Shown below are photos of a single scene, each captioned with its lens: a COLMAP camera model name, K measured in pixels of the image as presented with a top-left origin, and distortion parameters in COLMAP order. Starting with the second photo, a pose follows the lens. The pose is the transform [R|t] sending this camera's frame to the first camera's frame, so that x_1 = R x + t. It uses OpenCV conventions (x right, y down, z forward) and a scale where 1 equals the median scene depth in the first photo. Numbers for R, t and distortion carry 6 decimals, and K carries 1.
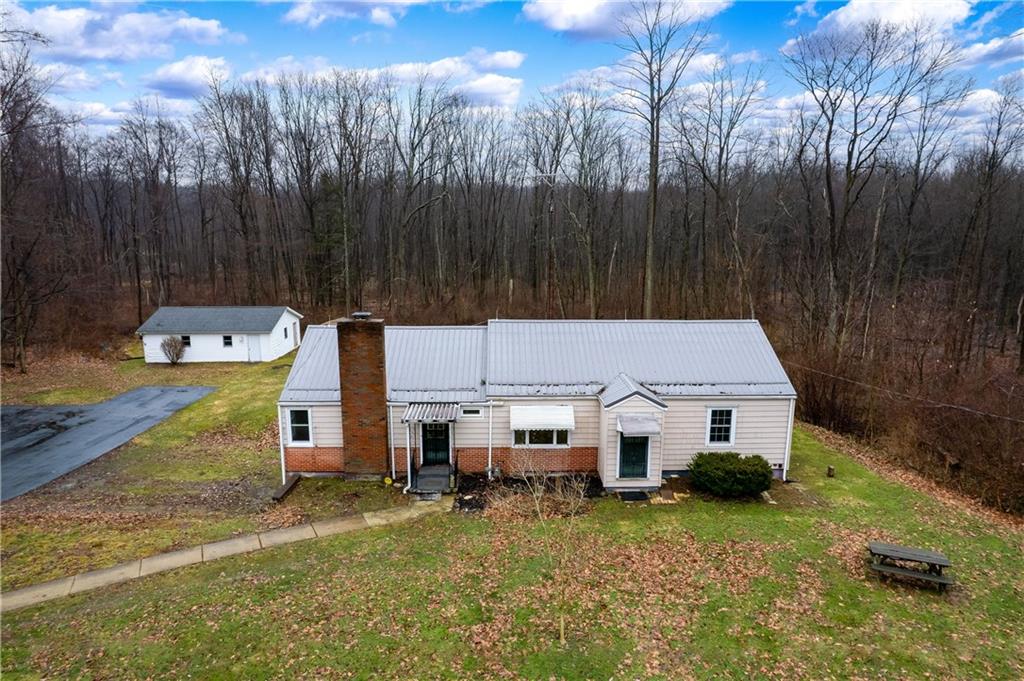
lens RADIAL K [[657.4, 0, 512.0], [0, 657.4, 340.5], [0, 0, 1]] dist [-0.072546, 0.061424]
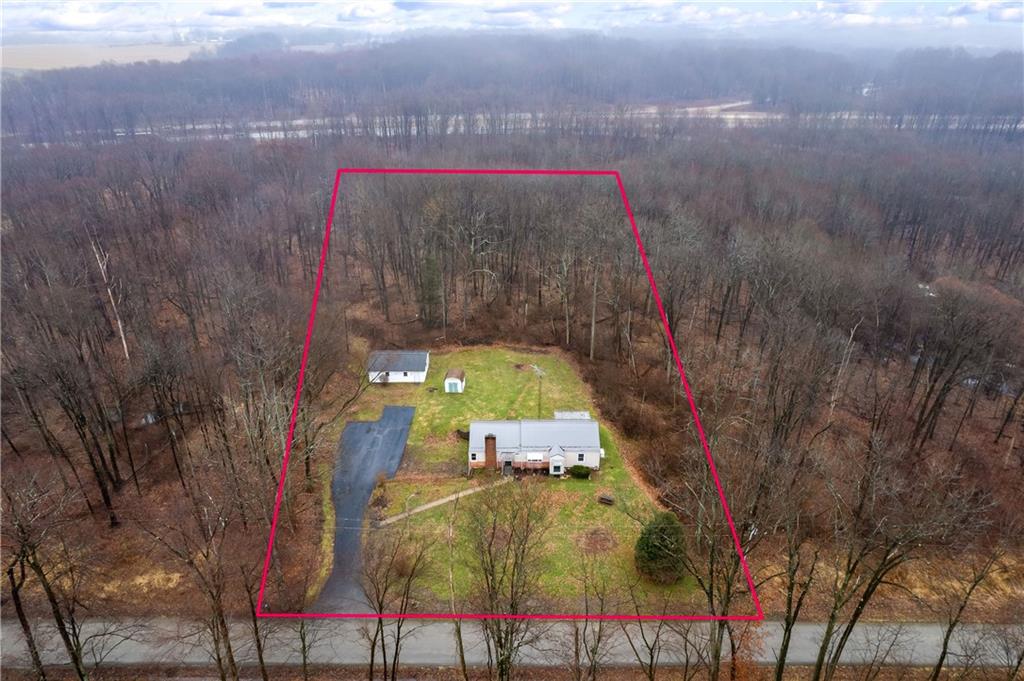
lens RADIAL K [[657.4, 0, 512.0], [0, 657.4, 340.5], [0, 0, 1]] dist [-0.072546, 0.061424]
pose [[0.999813, 0.008409, -0.017425, -0.030969], [-0.003173, 0.959687, 0.281053, -1.654267], [0.019086, -0.280945, 0.959534, -2.593938]]
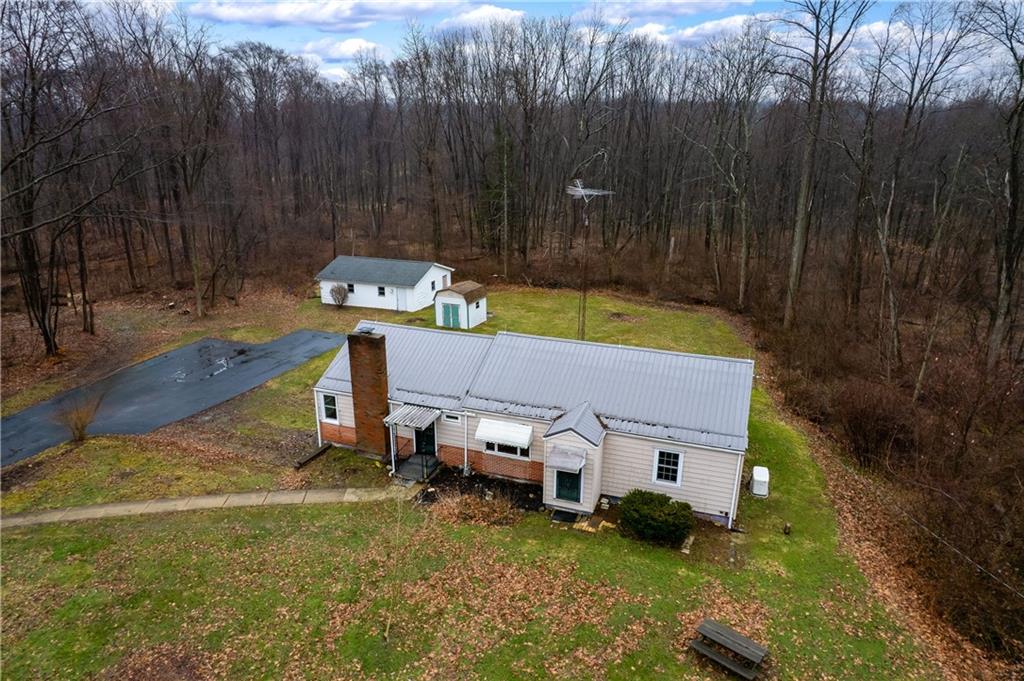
lens RADIAL K [[657.4, 0, 512.0], [0, 657.4, 340.5], [0, 0, 1]] dist [-0.072546, 0.061424]
pose [[0.929754, 0.113848, -0.350137, 0.434670], [-0.067395, 0.987549, 0.142144, -0.202298], [0.361960, -0.108561, 0.925851, -0.038288]]
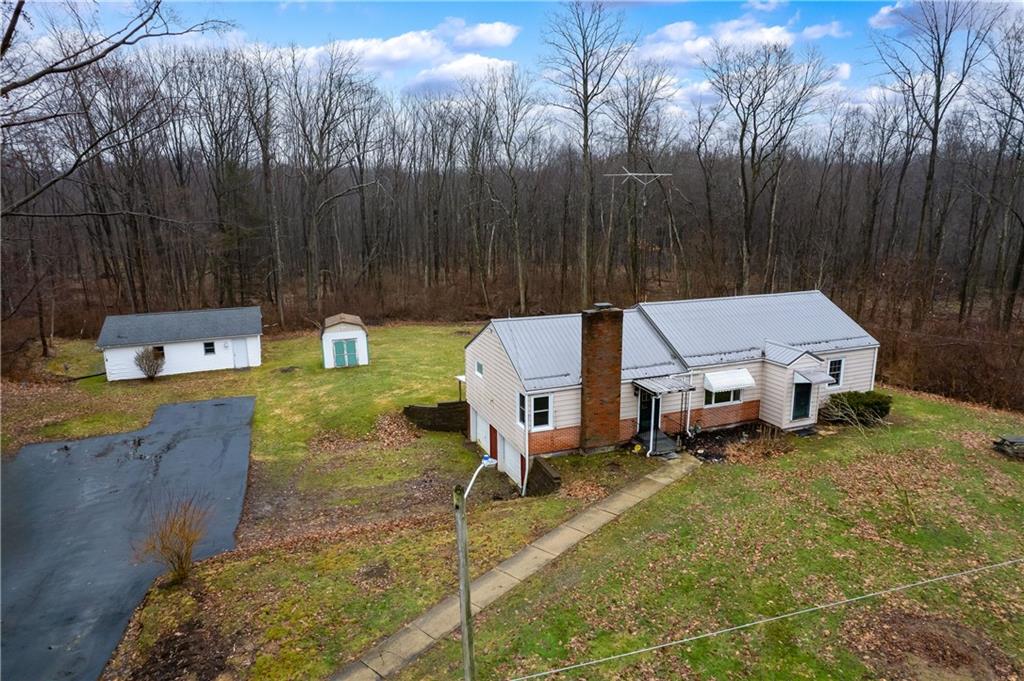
lens RADIAL K [[657.4, 0, 512.0], [0, 657.4, 340.5], [0, 0, 1]] dist [-0.072546, 0.061424]
pose [[0.939881, -0.082855, 0.331299, -0.719124], [0.073198, 0.996452, 0.041542, -0.035344], [-0.333566, -0.014794, 0.942611, -0.008042]]
